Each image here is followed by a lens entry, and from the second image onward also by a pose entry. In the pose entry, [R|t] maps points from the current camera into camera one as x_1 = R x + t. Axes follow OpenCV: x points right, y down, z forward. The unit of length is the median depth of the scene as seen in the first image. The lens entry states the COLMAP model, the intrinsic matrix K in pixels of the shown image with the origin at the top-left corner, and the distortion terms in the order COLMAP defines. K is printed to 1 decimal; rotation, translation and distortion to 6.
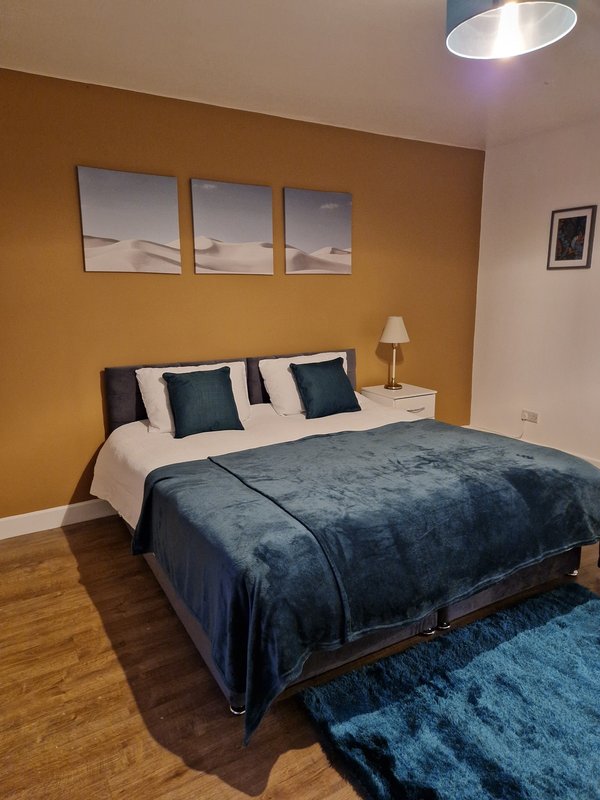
lens RADIAL K [[536.2, 0, 298.6], [0, 536.2, 397.5], [0, 0, 1]] dist [0.010244, -0.003551]
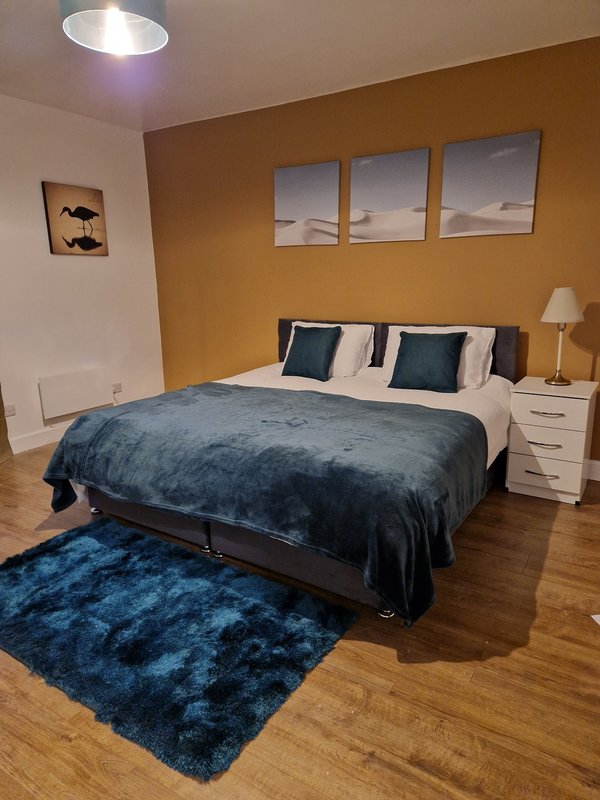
lens RADIAL K [[536.2, 0, 296.2], [0, 536.2, 402.6], [0, 0, 1]] dist [0.010244, -0.003551]
pose [[0.438225, 0.206502, -0.874823, 0.811125], [-0.165719, 0.975130, 0.147165, -0.049625], [0.883457, 0.080484, 0.461548, 0.394073]]
